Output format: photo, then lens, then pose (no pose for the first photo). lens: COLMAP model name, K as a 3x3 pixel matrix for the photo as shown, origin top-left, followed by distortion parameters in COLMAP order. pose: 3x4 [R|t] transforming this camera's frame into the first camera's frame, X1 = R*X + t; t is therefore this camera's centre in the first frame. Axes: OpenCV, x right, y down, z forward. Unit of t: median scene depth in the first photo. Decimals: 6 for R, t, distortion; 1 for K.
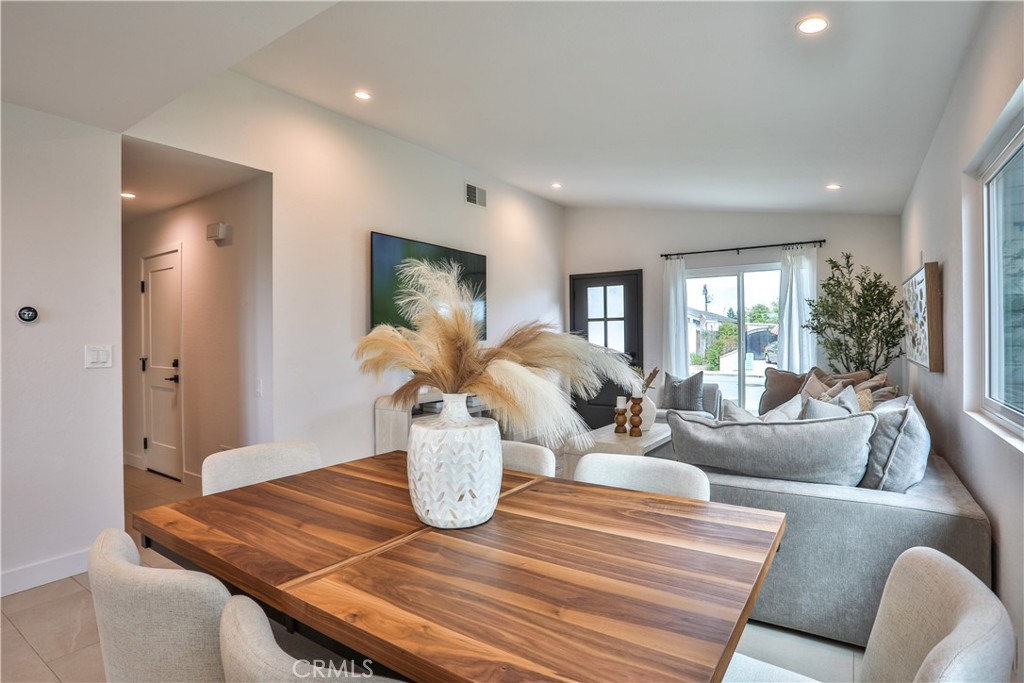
lens RADIAL K [[524.6, 0, 506.2], [0, 524.6, 340.8], [0, 0, 1]] dist [-0.078035, 0.030166]
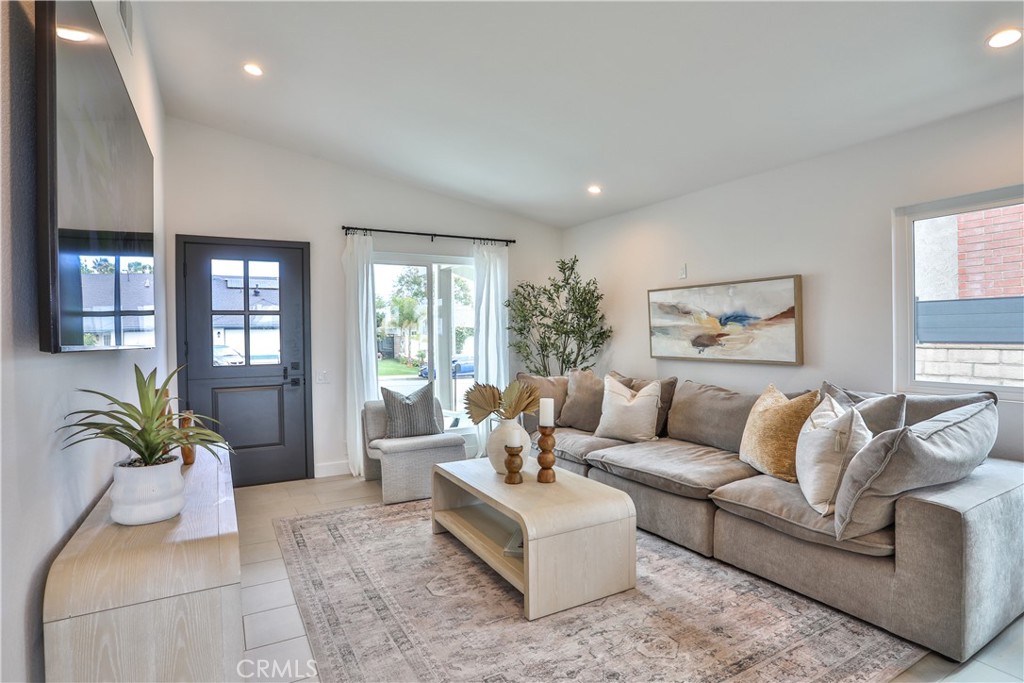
lens RADIAL K [[524.6, 0, 508.8], [0, 524.6, 337.1], [0, 0, 1]] dist [-0.078035, 0.030166]
pose [[0.446664, -0.000994, 0.894701, -0.279983], [0.013623, 0.999891, -0.005690, -0.003196], [-0.894598, 0.014730, 0.446629, 0.527414]]
